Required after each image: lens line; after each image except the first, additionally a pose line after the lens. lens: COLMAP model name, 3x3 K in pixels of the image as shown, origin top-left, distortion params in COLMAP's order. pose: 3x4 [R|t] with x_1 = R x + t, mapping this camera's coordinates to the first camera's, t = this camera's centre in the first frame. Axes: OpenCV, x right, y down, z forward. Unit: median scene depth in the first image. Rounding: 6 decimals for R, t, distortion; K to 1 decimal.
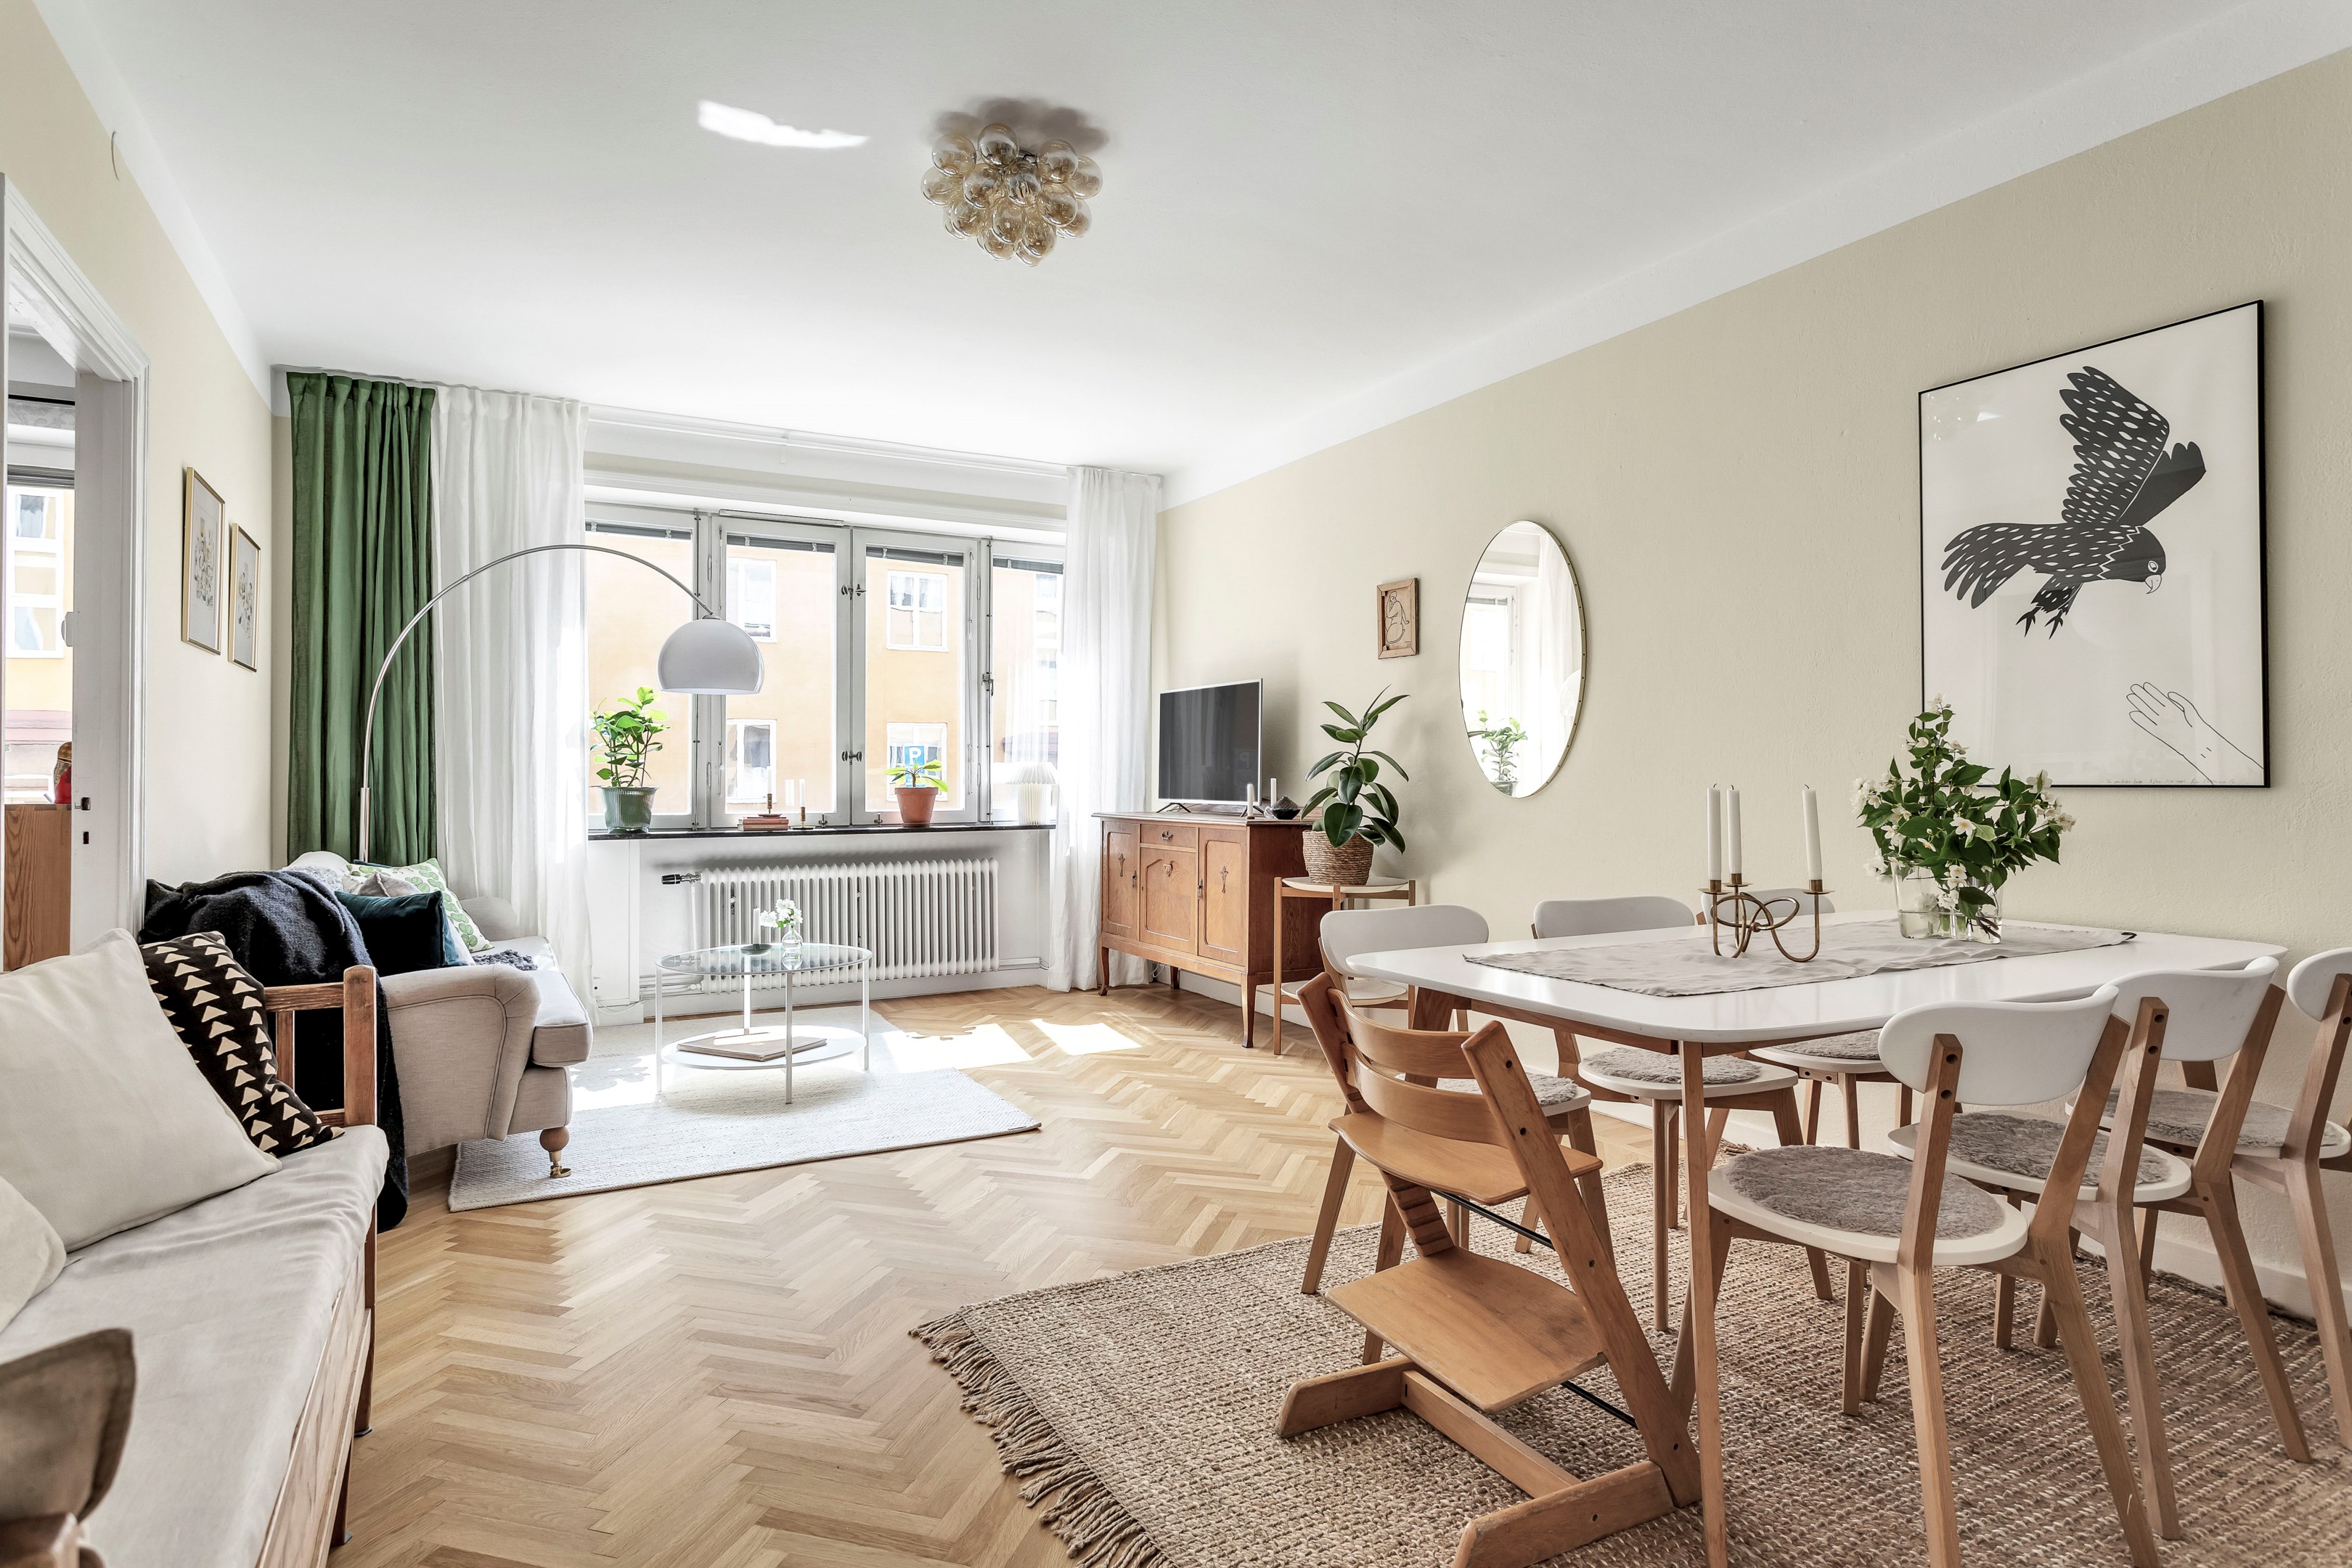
lens RADIAL K [[1271.6, 0, 1174.6], [0, 1271.6, 750.0], [0, 0, 1]] dist [-0.001232, 0.000436]
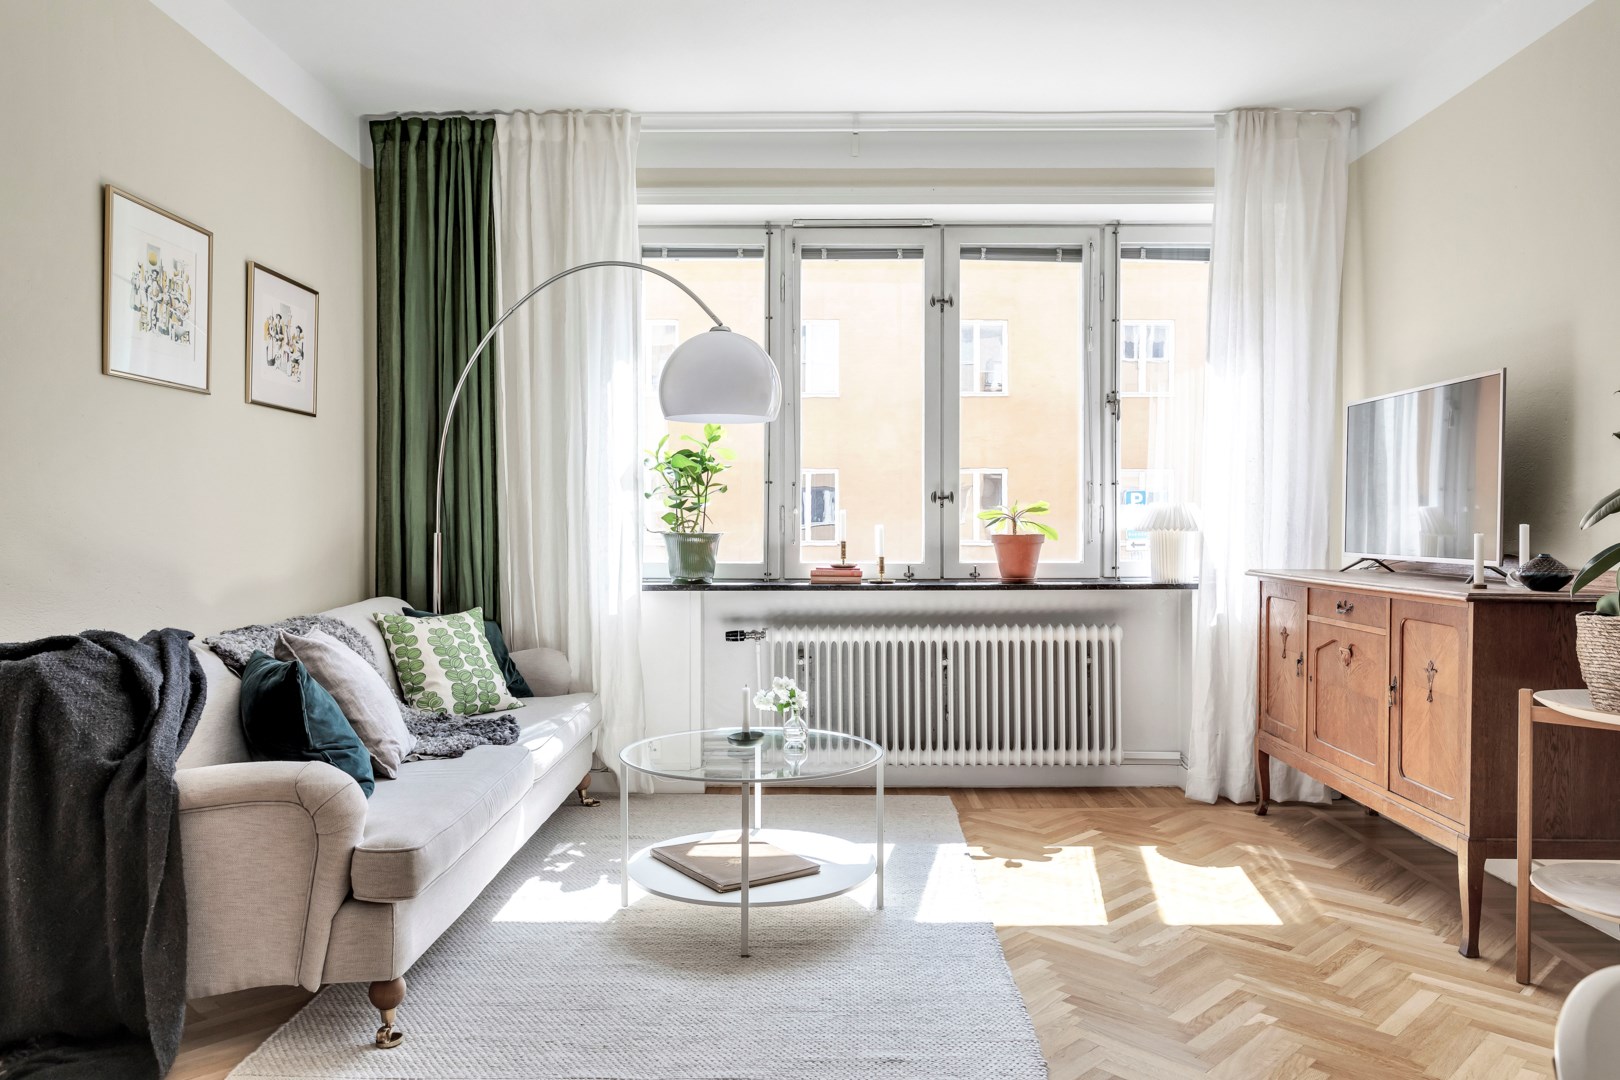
lens RADIAL K [[1136.2, 0, 806.0], [0, 1136.2, 531.2], [0, 0, 1]] dist [-0.007314, 0.002648]
pose [[0.871095, 0.003541, -0.491102, 0.040936], [0.010522, 0.999610, 0.025870, 0.007353], [0.491002, -0.027703, 0.870718, 0.319318]]
